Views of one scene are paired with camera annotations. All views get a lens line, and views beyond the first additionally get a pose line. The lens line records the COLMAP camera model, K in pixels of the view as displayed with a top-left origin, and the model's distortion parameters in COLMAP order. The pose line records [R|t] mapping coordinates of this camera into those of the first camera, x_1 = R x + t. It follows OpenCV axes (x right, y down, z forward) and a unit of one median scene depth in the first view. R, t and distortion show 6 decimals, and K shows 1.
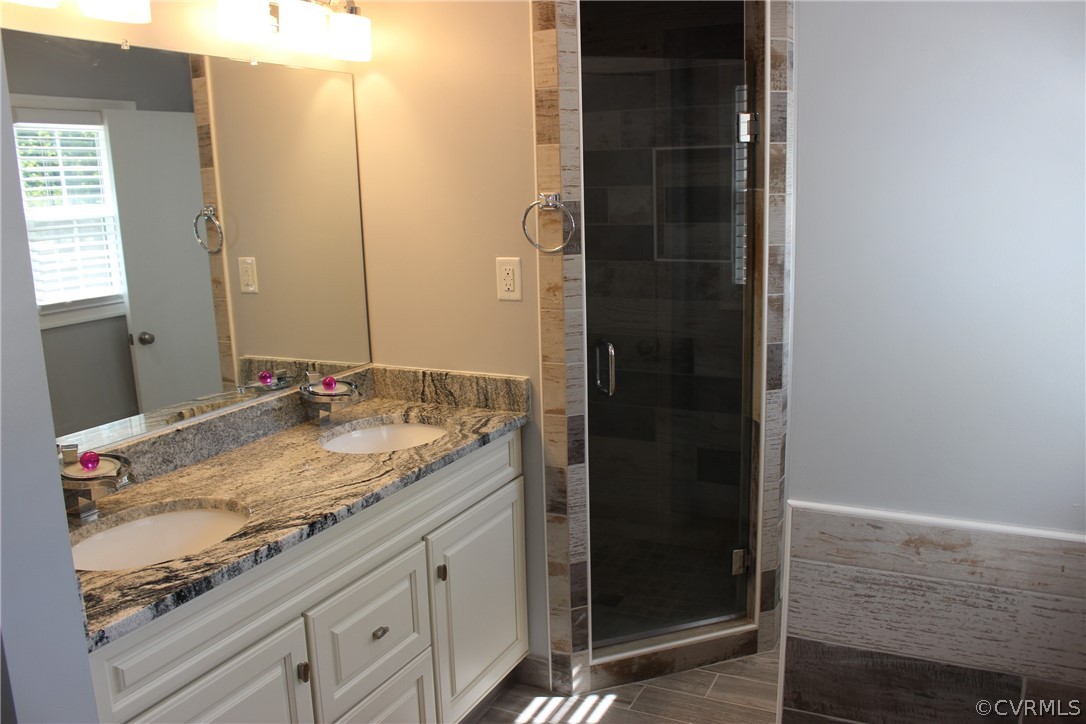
lens RADIAL K [[902.1, 0, 543.5], [0, 902.1, 364.2], [0, 0, 1]] dist [-0.154368, 0.126277]
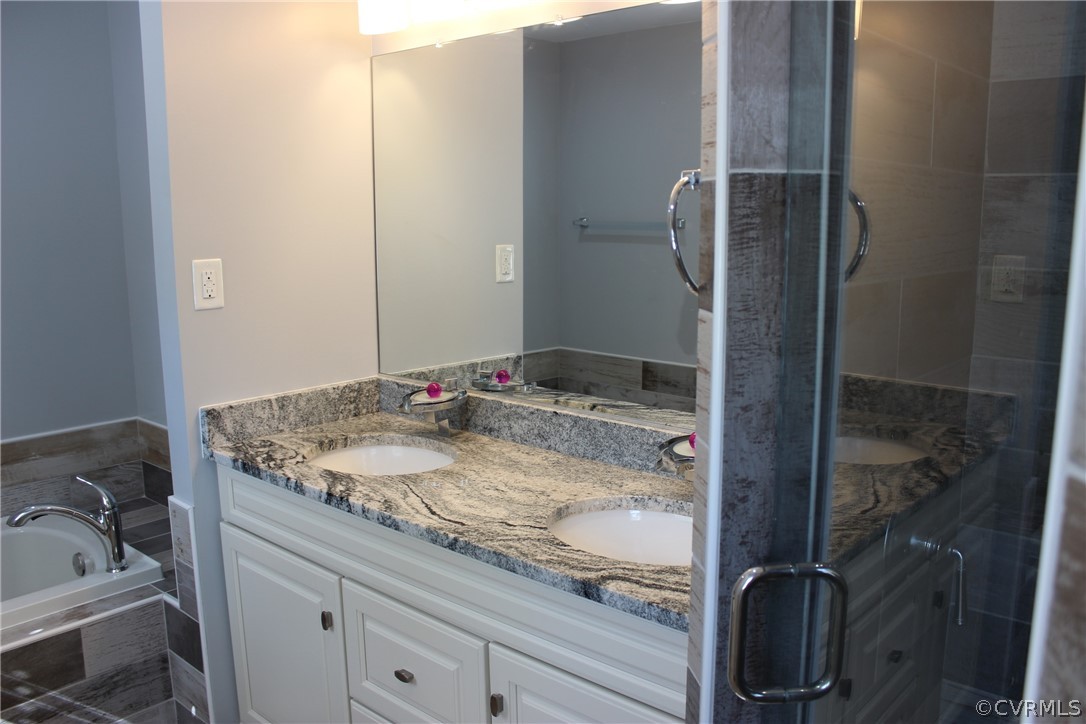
lens RADIAL K [[902.1, 0, 541.9], [0, 902.1, 361.6], [0, 0, 1]] dist [-0.154368, 0.126277]
pose [[-0.259696, 0.190854, -0.946643, 0.536538], [-0.178911, 0.953797, 0.241377, -0.223014], [0.948972, 0.232050, -0.213552, 1.223091]]
